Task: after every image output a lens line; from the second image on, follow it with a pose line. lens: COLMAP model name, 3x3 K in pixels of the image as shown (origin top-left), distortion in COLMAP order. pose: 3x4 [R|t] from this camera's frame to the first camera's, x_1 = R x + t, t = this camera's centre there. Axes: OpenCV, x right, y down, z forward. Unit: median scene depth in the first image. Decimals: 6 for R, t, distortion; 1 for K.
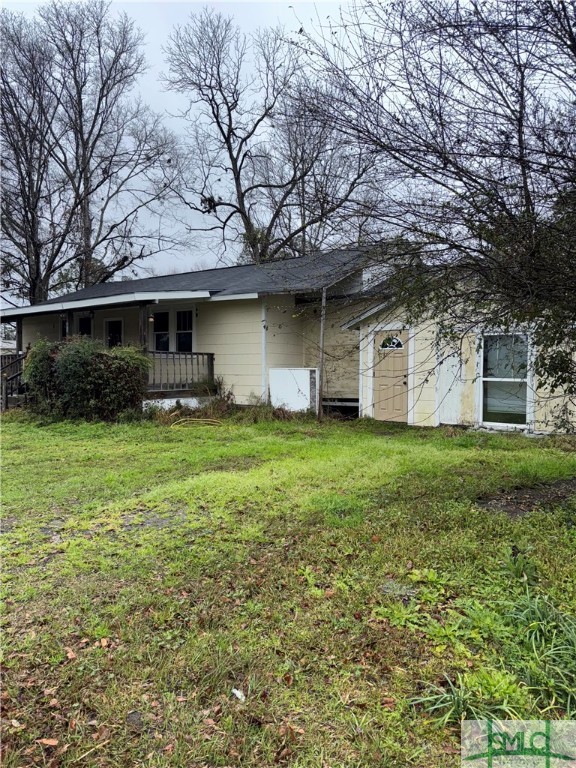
lens RADIAL K [[543.0, 0, 291.2], [0, 543.0, 390.7], [0, 0, 1]] dist [0.055501, -0.057457]
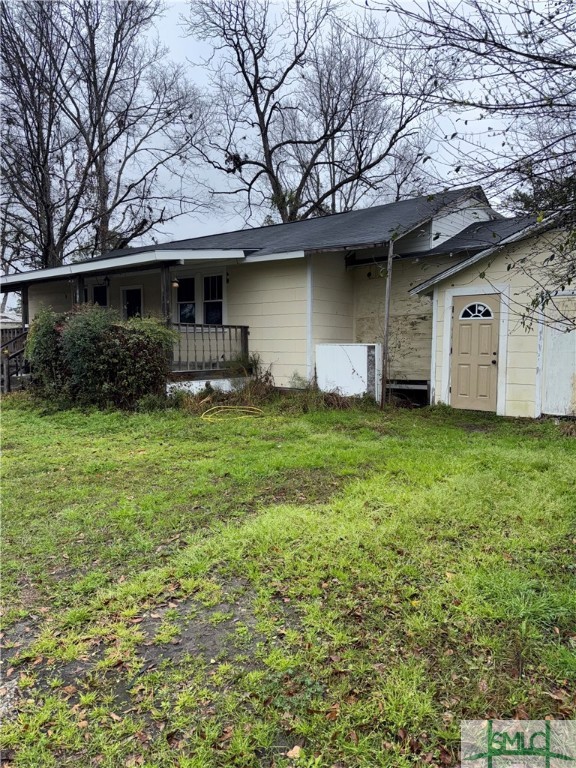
lens RADIAL K [[543.0, 0, 288.0], [0, 543.0, 390.3], [0, 0, 1]] dist [0.055501, -0.057457]
pose [[0.999129, 0.002011, -0.041677, -0.047849], [-0.000071, 0.998918, 0.046496, -0.008505], [0.041726, -0.046452, 0.998049, 0.162076]]
